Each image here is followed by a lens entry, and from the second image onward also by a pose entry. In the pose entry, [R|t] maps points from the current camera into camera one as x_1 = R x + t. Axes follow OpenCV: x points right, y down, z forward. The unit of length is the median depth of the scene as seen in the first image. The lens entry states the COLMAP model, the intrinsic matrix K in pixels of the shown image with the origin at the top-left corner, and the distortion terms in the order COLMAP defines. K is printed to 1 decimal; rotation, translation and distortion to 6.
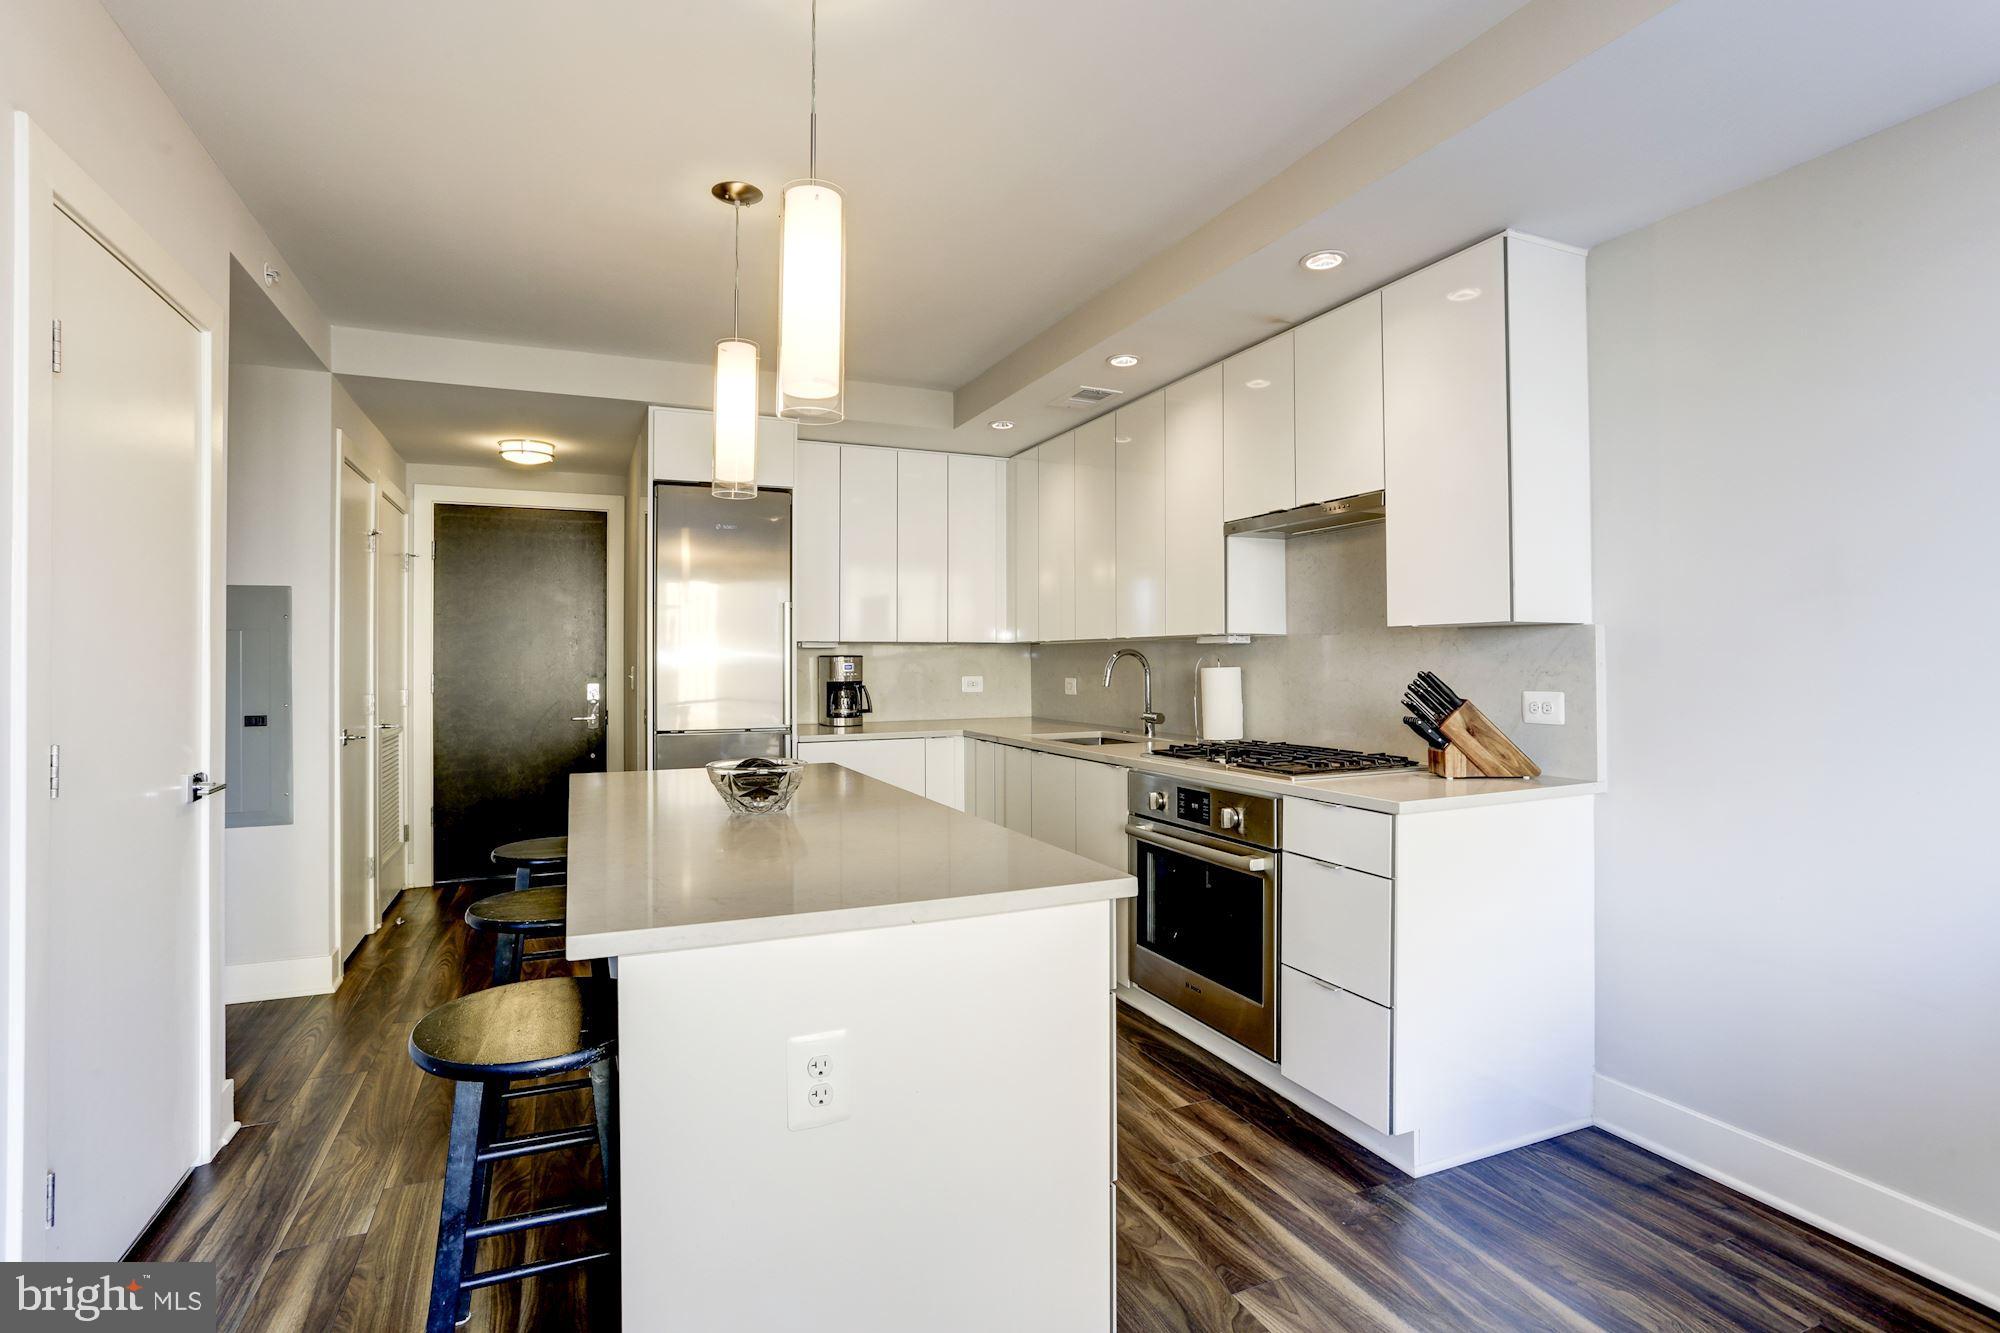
lens RADIAL K [[968.5, 0, 991.7], [0, 968.5, 650.3], [0, 0, 1]] dist [-0.049384, 0.029163]
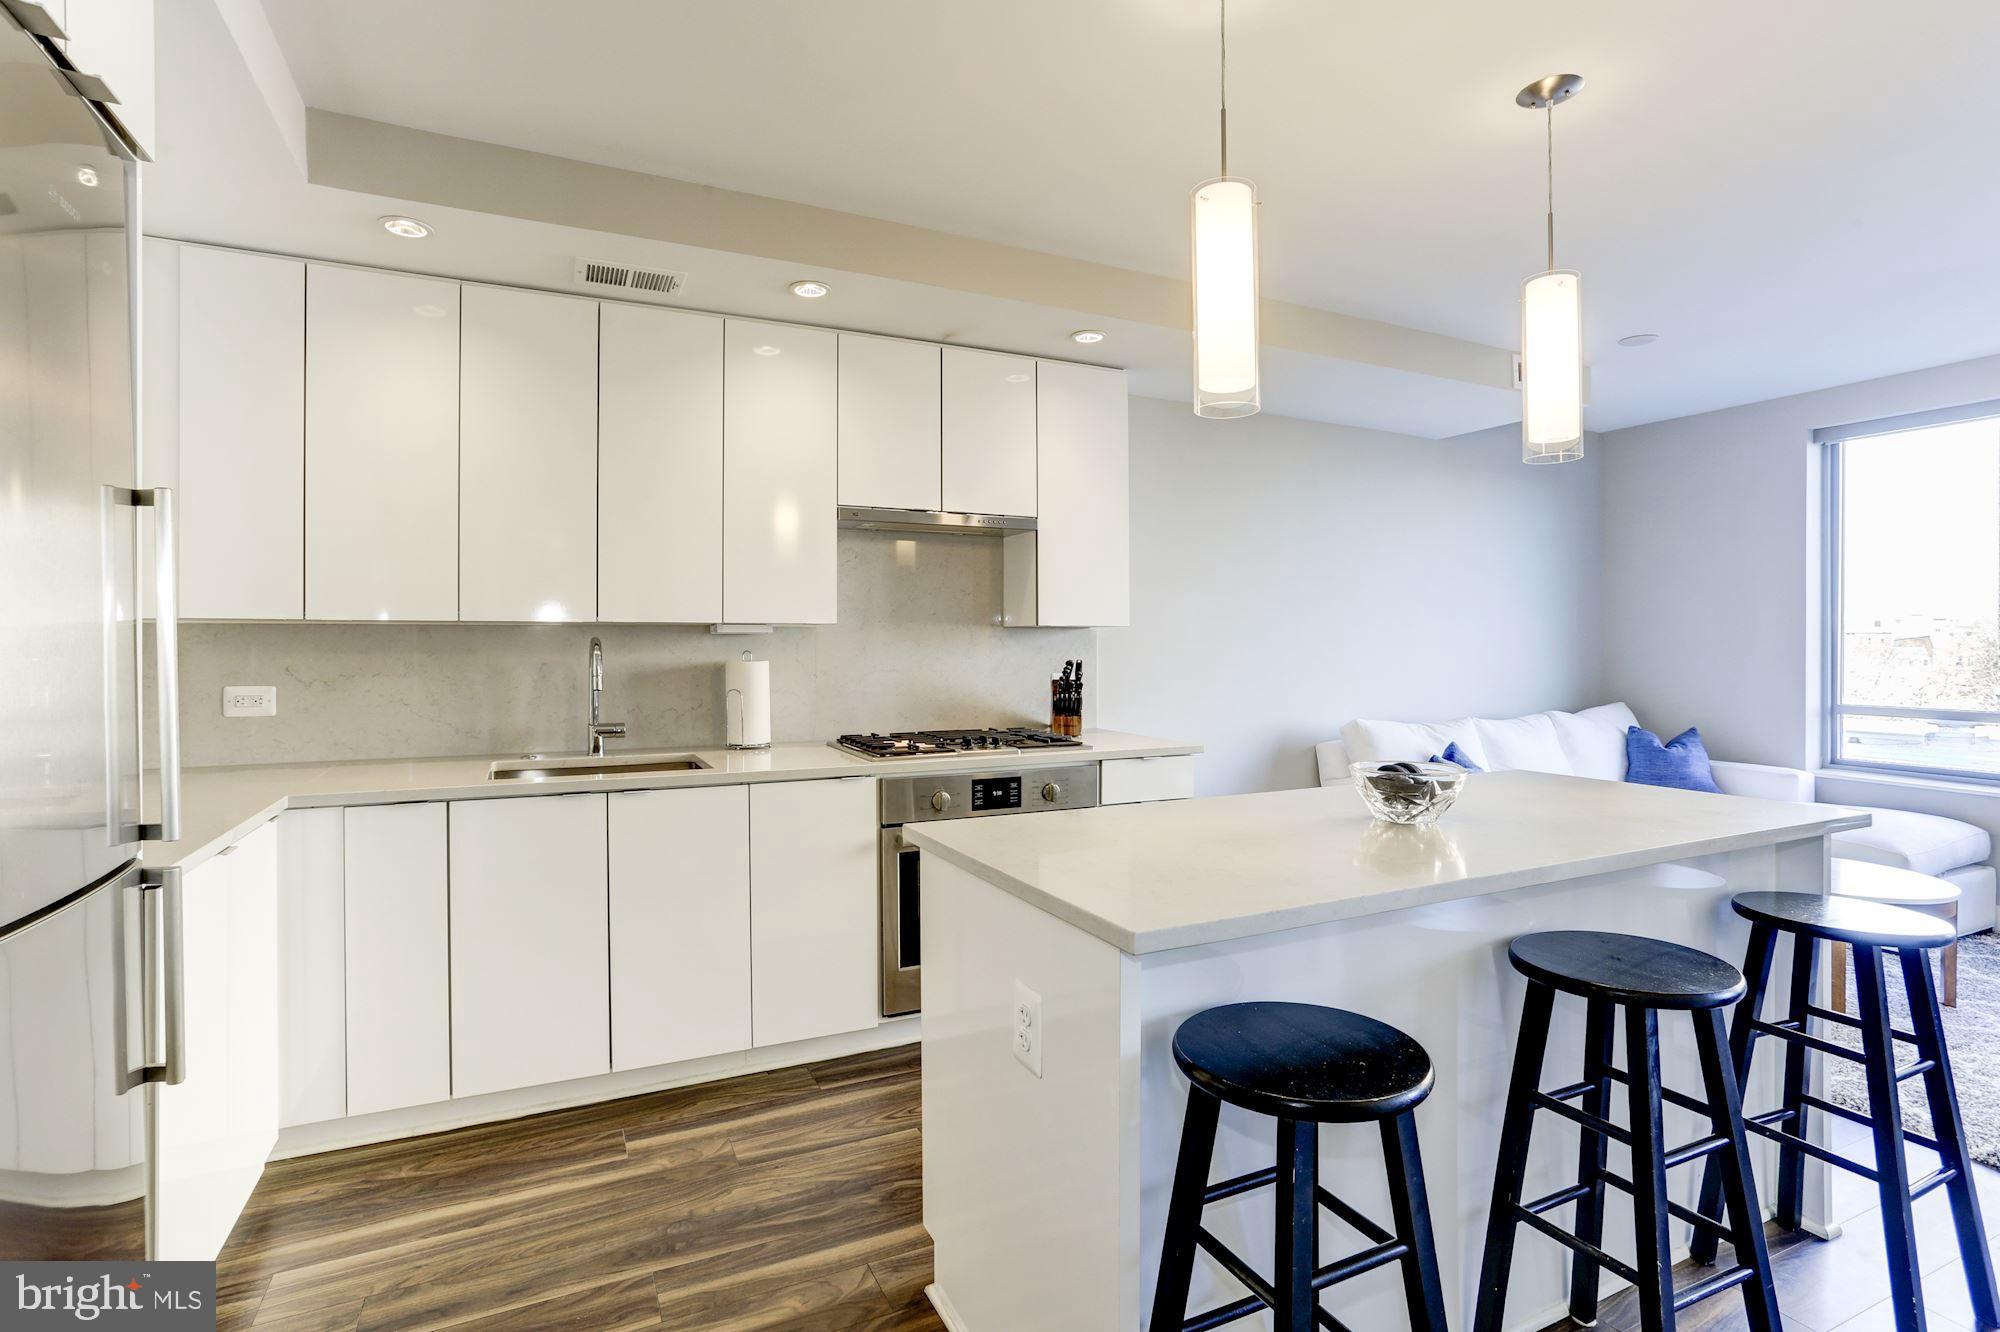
lens RADIAL K [[946.9, 0, 996.1], [0, 946.9, 646.6], [0, 0, 1]] dist [-0.060477, 0.026470]
pose [[-0.021383, 0.000740, 0.999771, -0.710308], [-0.010810, 0.999941, -0.000971, 0.004395], [-0.999713, -0.010829, -0.021374, 0.905763]]
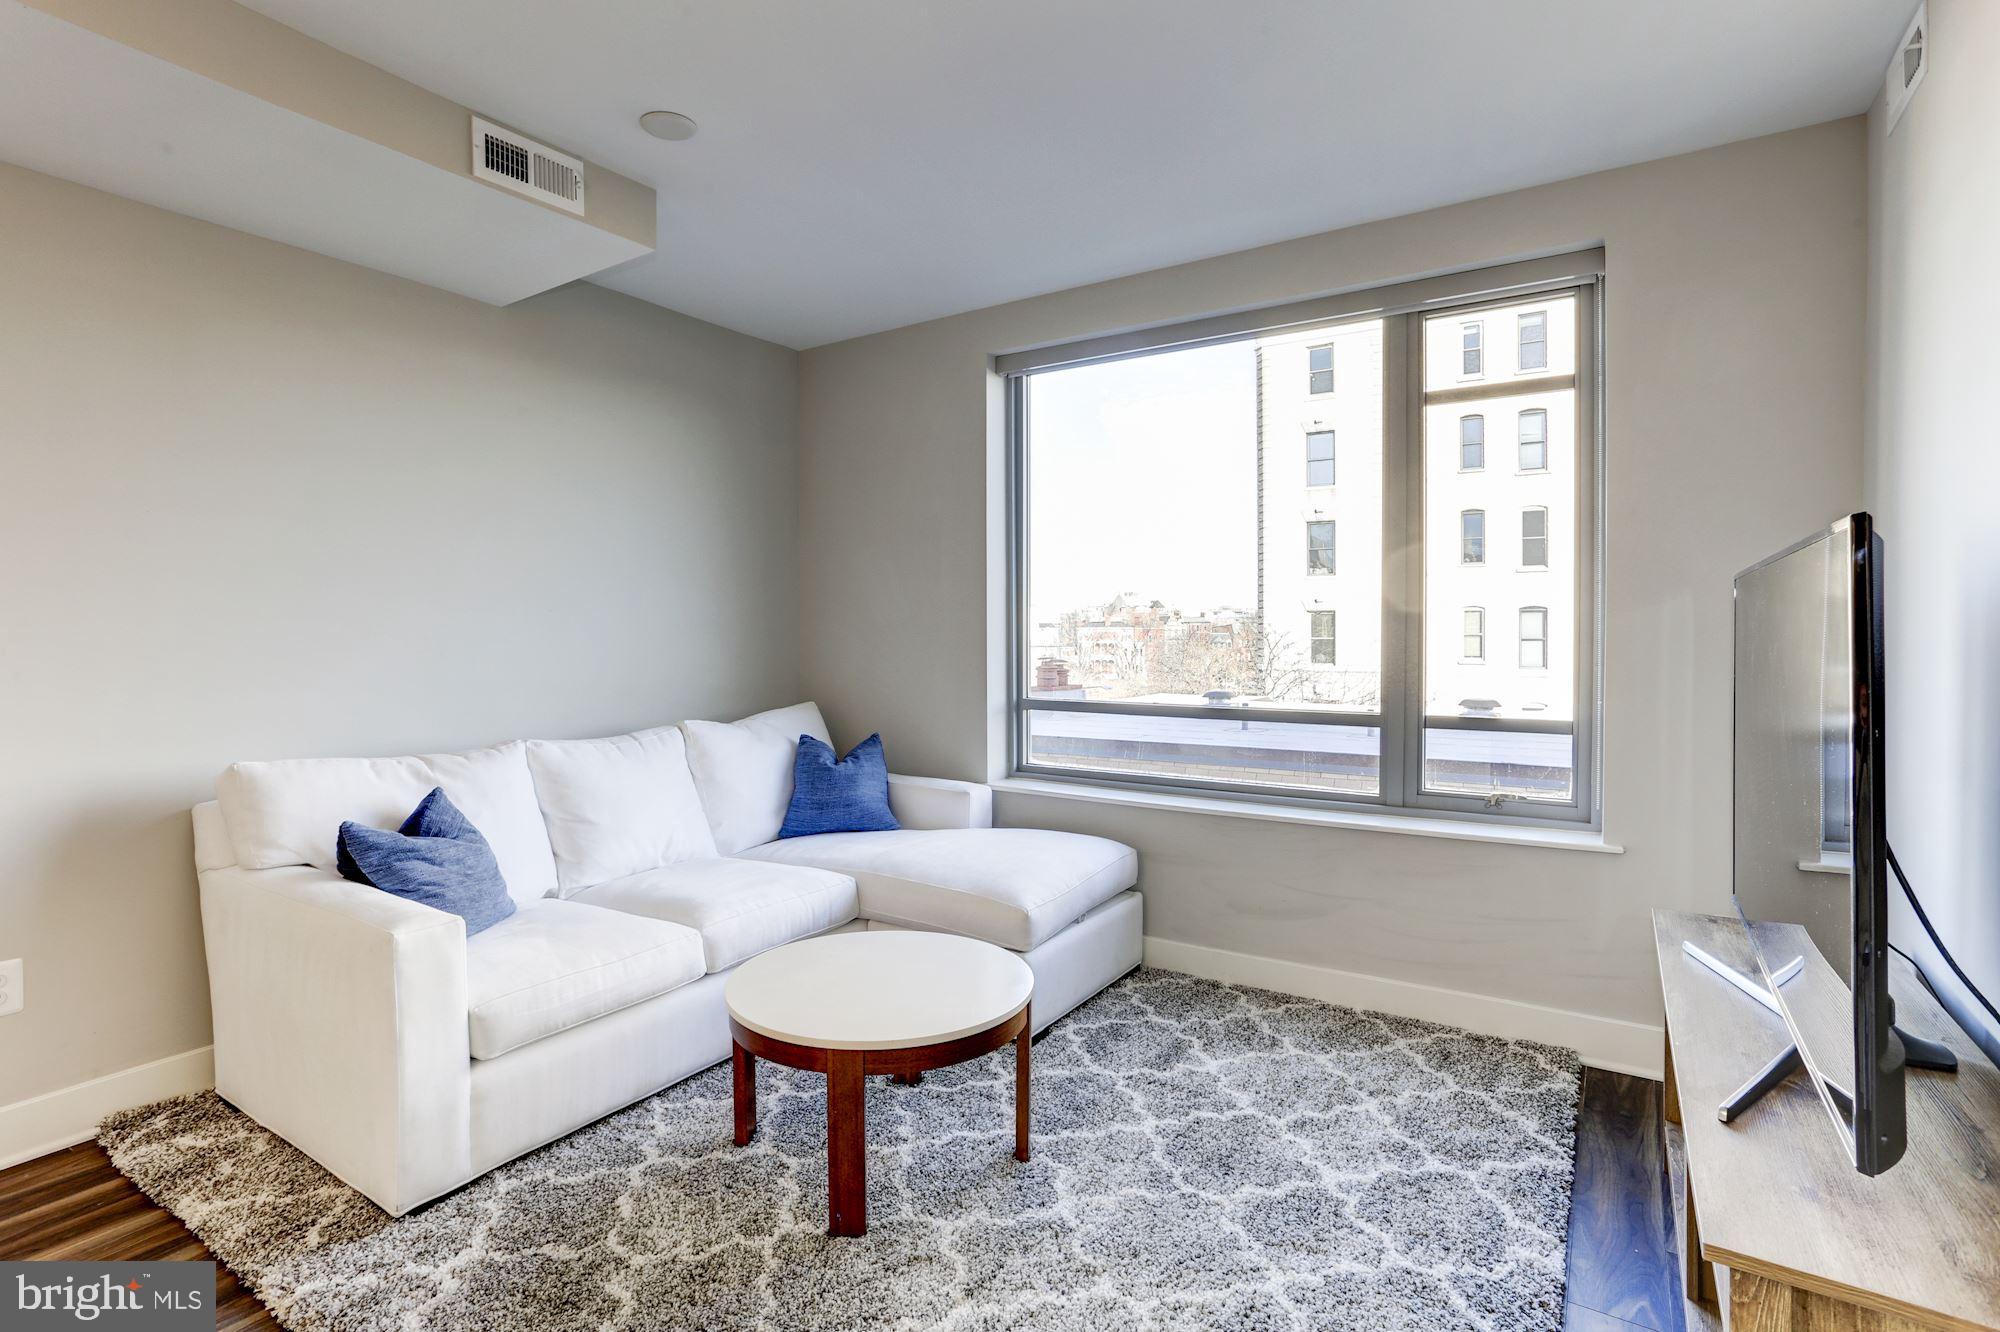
lens RADIAL K [[968.5, 0, 991.7], [0, 968.5, 649.8], [0, 0, 1]] dist [-0.049384, 0.029163]
pose [[-0.547088, -0.007965, 0.837037, -0.334629], [-0.002043, 0.999964, 0.008180, 0.007672], [-0.837072, 0.002765, -0.547085, 0.296487]]
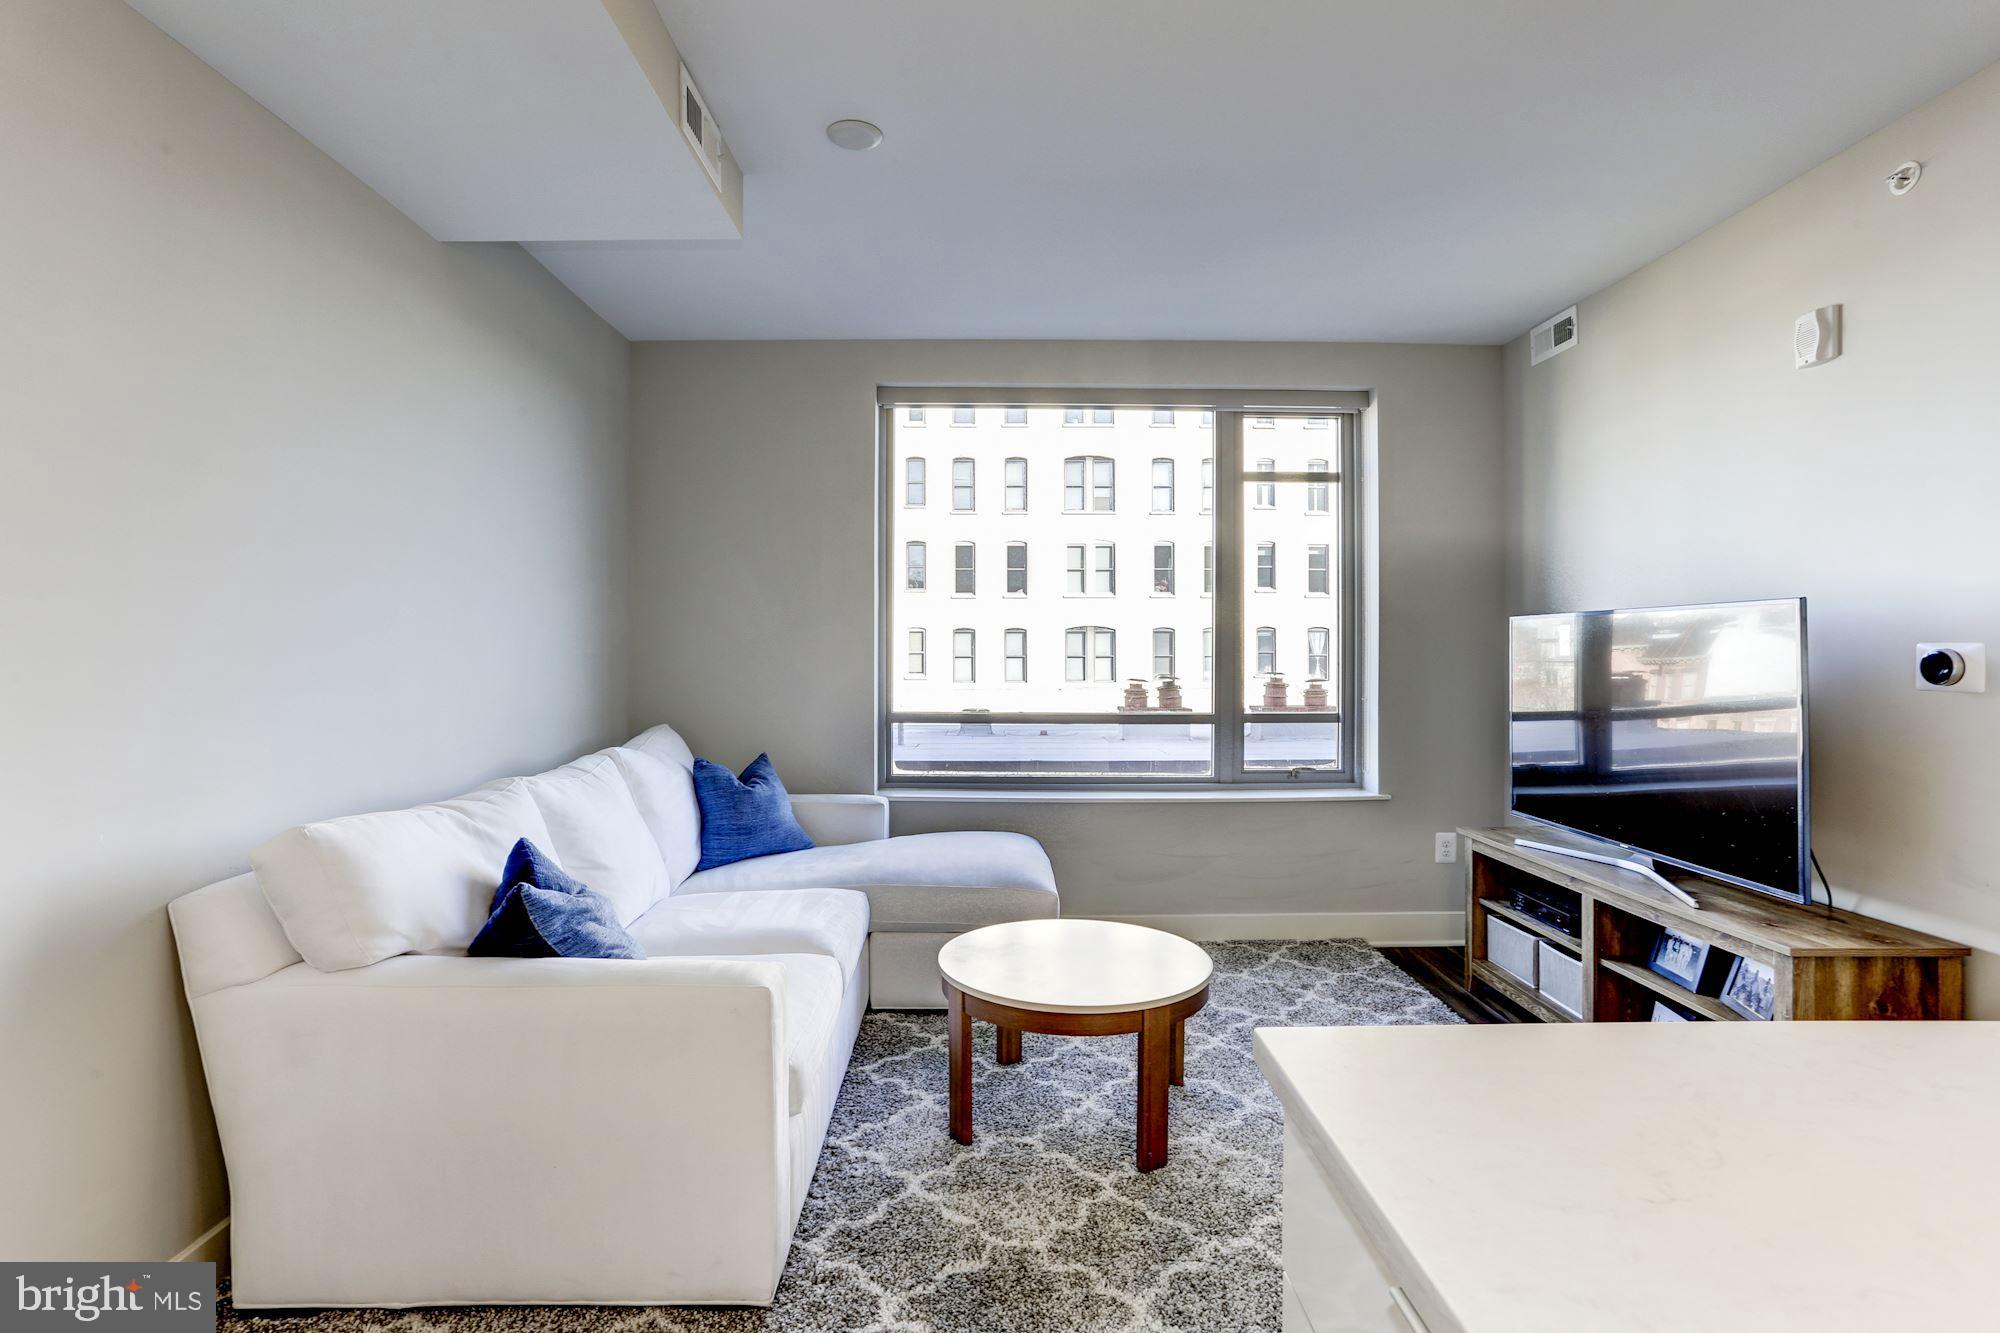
lens RADIAL K [[968.5, 0, 991.7], [0, 968.5, 650.3], [0, 0, 1]] dist [-0.049384, 0.029163]
pose [[-0.922498, 0.003906, 0.385983, 0.032245], [-0.000099, 0.999946, -0.010356, 0.009622], [-0.386003, -0.009591, -0.922448, 0.715295]]
